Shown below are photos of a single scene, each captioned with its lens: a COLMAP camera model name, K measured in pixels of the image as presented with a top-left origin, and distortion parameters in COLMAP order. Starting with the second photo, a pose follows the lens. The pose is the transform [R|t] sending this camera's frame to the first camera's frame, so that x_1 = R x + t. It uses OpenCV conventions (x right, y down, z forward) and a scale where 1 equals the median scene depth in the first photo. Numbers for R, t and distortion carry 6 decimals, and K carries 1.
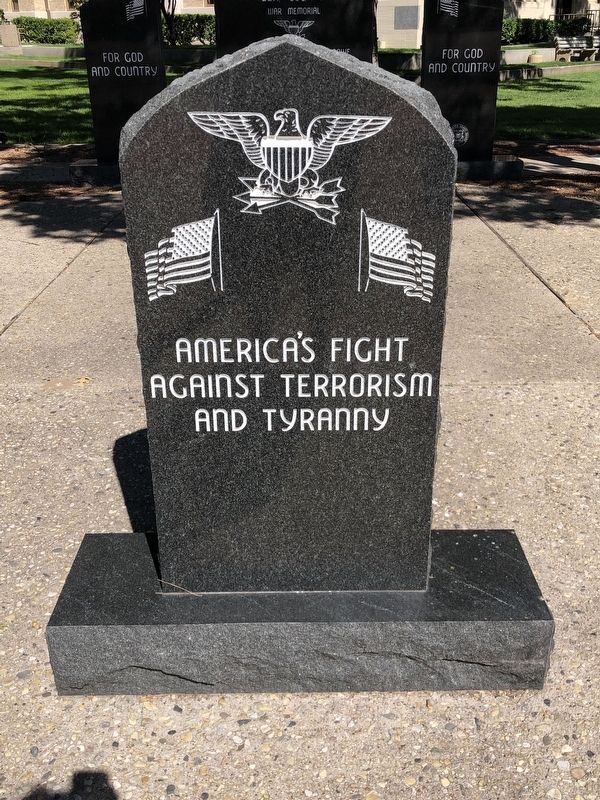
lens RADIAL K [[801.5, 0, 300.0], [0, 801.5, 400.0], [0, 0, 1]] dist [0.023751, -0.011543]
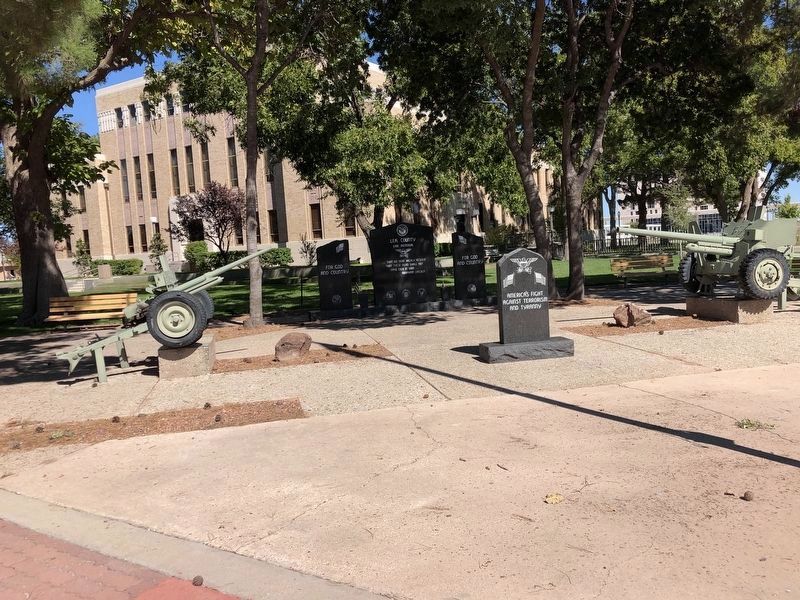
lens RADIAL K [[653.6, 0, 361.5], [0, 653.6, 299.7], [0, 0, 1]] dist [0.007271, 0.001780]
pose [[0.984757, -0.065144, 0.161273, -0.463086], [0.118251, 0.930714, -0.346103, 0.351570], [-0.127553, 0.359898, 0.924231, -0.780160]]
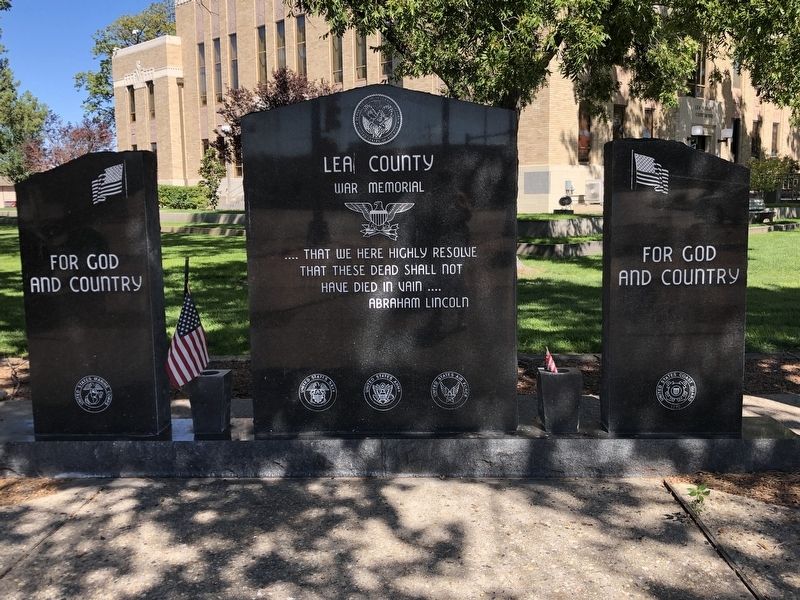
lens RADIAL K [[801.5, 0, 400.0], [0, 801.5, 300.0], [0, 0, 1]] dist [0.023751, -0.011543]
pose [[0.999207, -0.001917, -0.039776, 0.029561], [-0.009815, 0.956173, -0.292638, -0.233547], [0.038593, 0.292796, 0.955396, 0.466912]]
